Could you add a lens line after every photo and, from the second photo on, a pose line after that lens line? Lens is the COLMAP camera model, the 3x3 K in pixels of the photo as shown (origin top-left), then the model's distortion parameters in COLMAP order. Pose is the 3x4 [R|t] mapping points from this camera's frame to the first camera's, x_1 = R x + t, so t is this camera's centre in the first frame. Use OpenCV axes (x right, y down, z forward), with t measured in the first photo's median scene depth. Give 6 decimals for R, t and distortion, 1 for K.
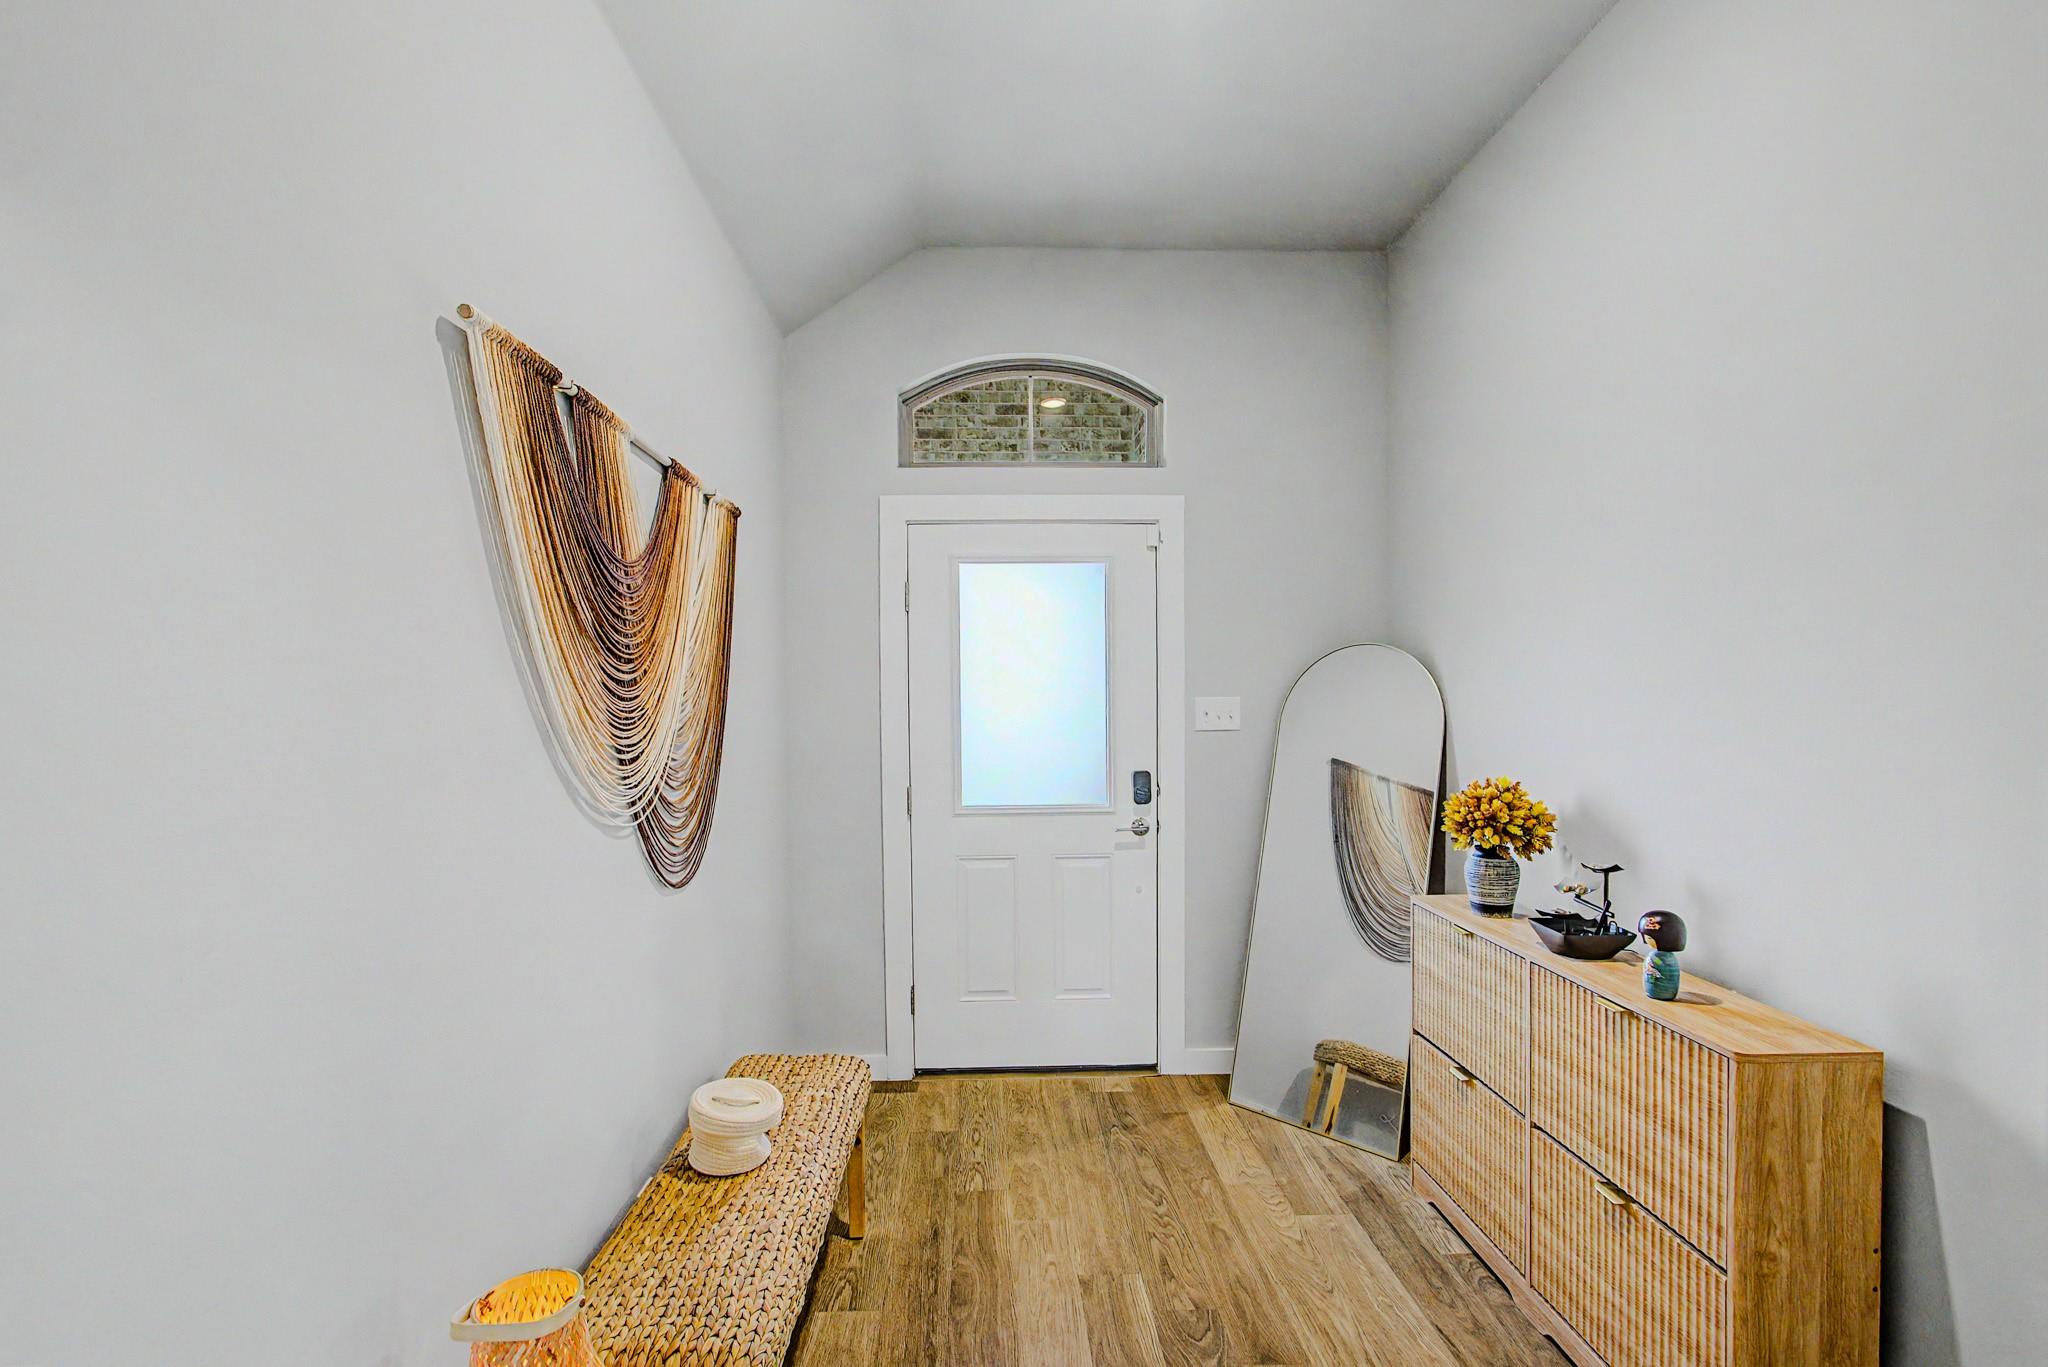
lens RADIAL K [[966.3, 0, 1021.1], [0, 966.3, 695.7], [0, 0, 1]] dist [0.001761, -0.000348]
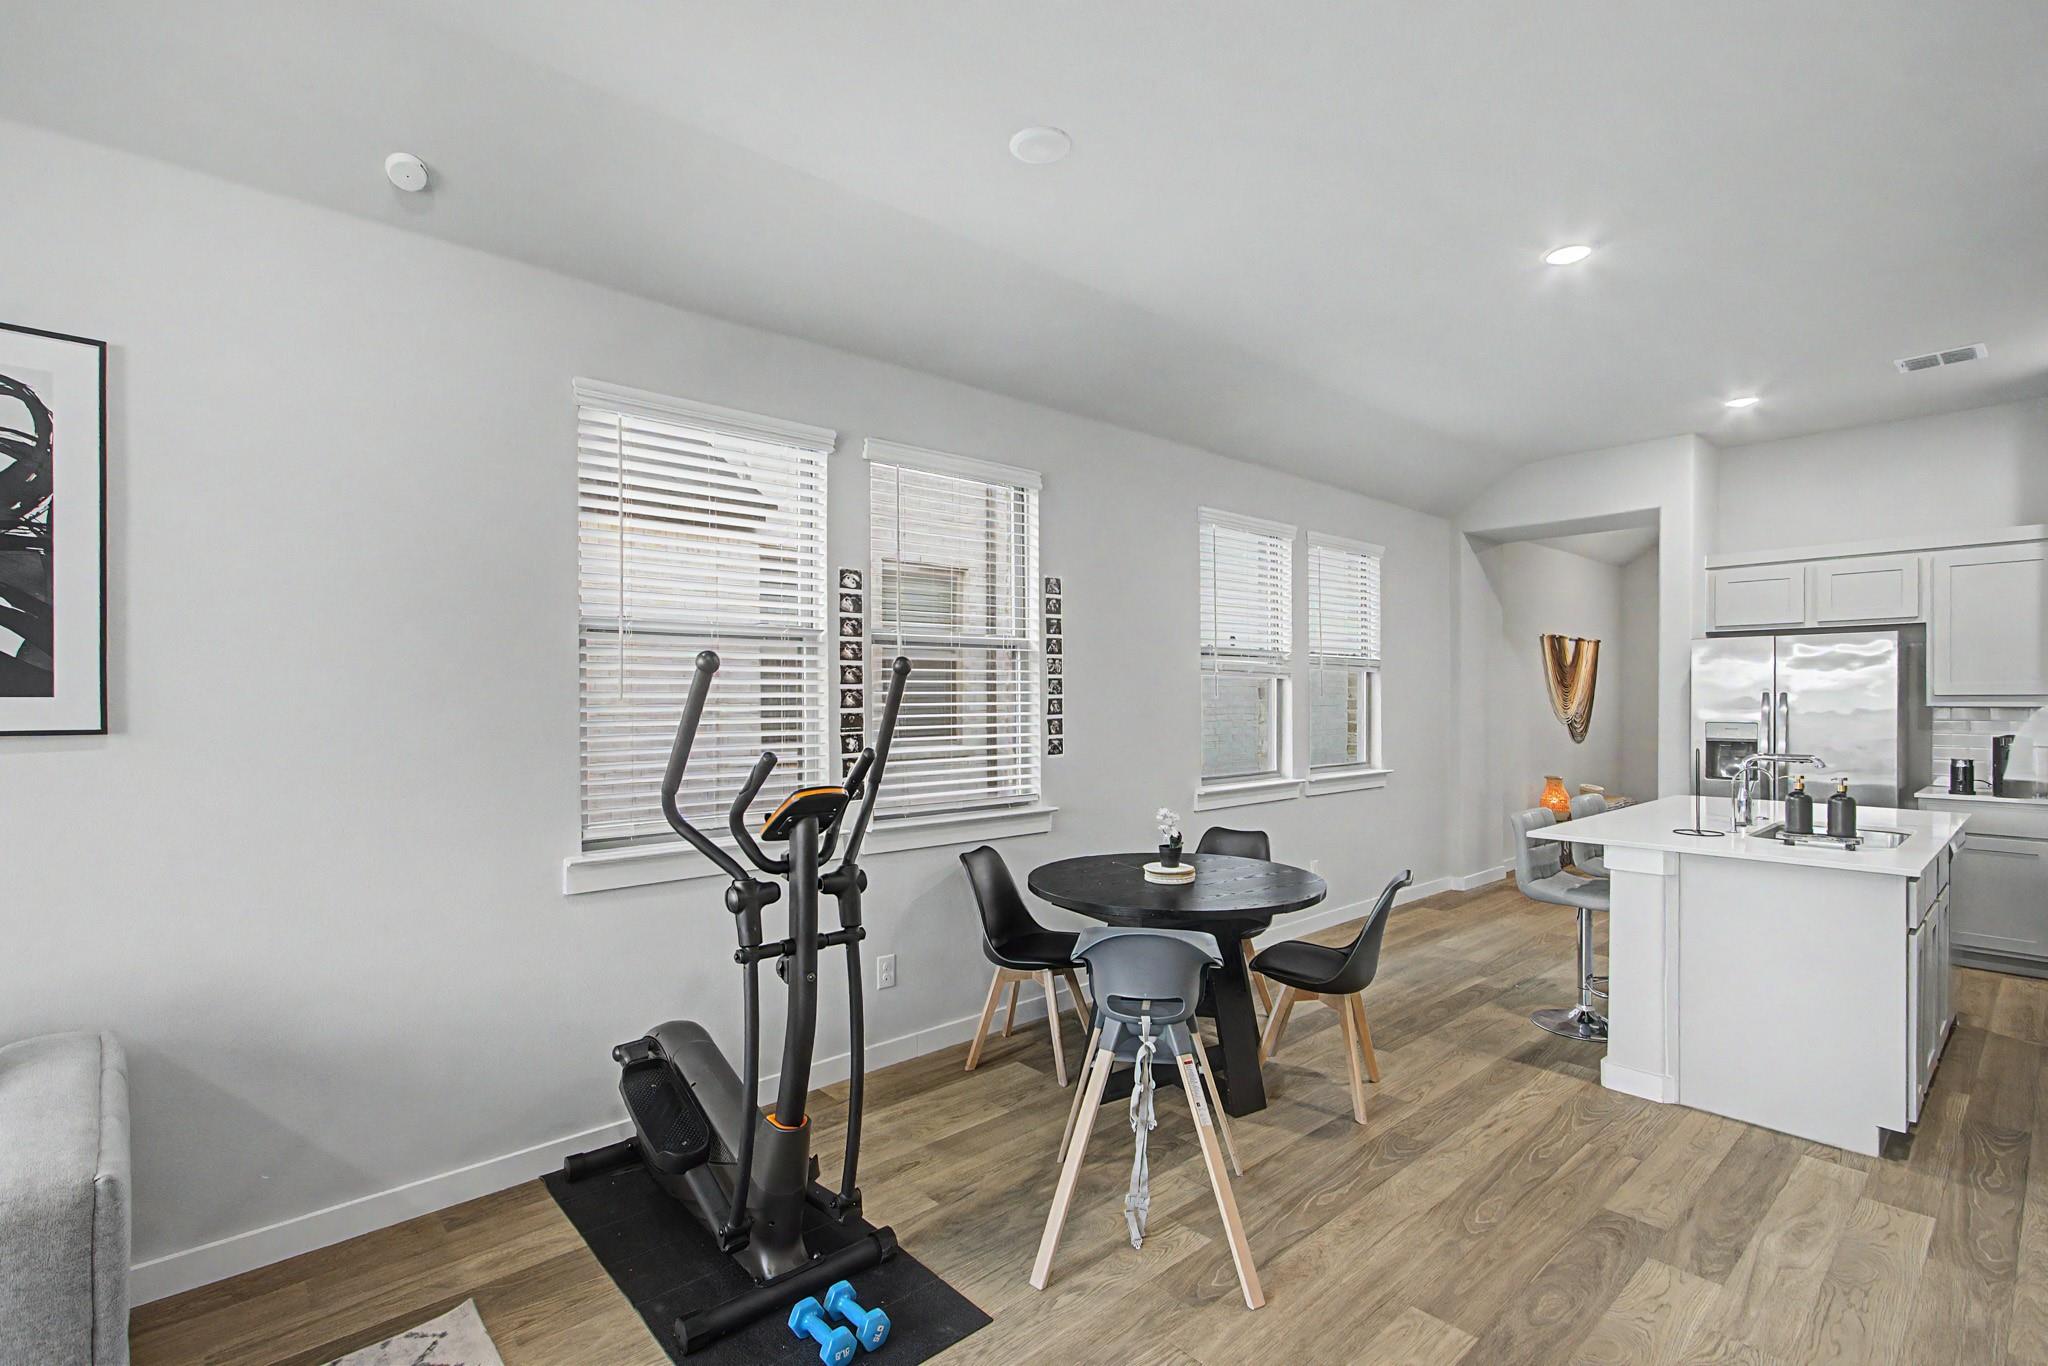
lens RADIAL K [[941.6, 0, 1003.2], [0, 941.6, 710.5], [0, 0, 1]] dist [-0.028070, 0.013803]
pose [[0.626615, 0.028020, -0.778825, 1.318236], [-0.012405, 0.999585, 0.025981, -0.005921], [0.779230, -0.006619, 0.626703, -3.713044]]
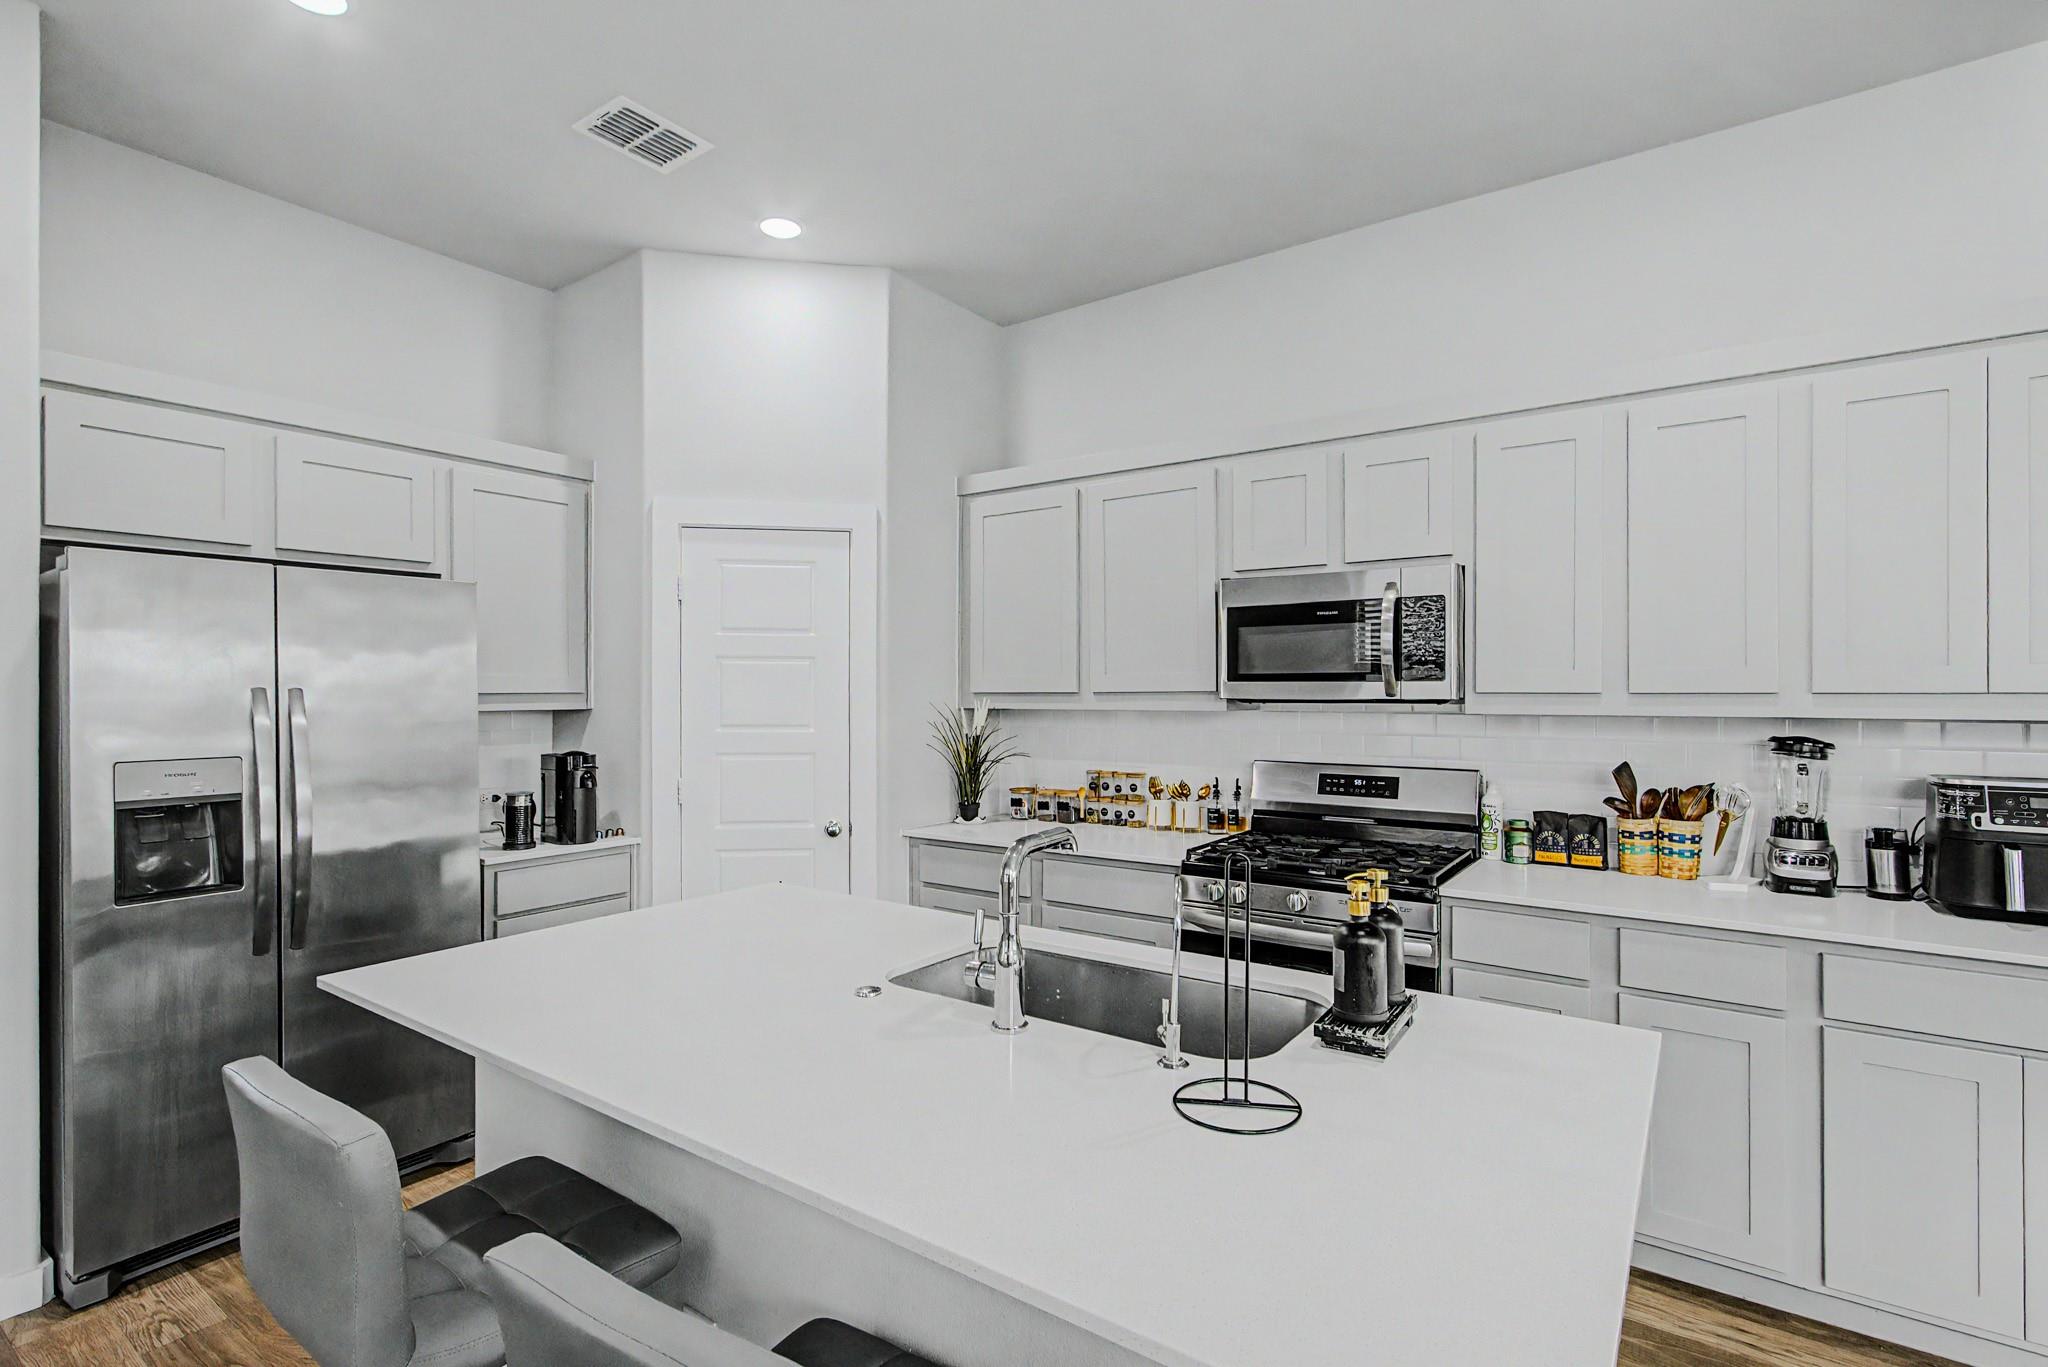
lens RADIAL K [[966.3, 0, 1021.1], [0, 966.3, 695.7], [0, 0, 1]] dist [0.001761, -0.000348]
pose [[0.609791, 0.014703, 0.792426, 0.184181], [-0.007756, 0.999891, -0.012584, 0.003838], [-0.792524, 0.001527, 0.609839, -1.813794]]
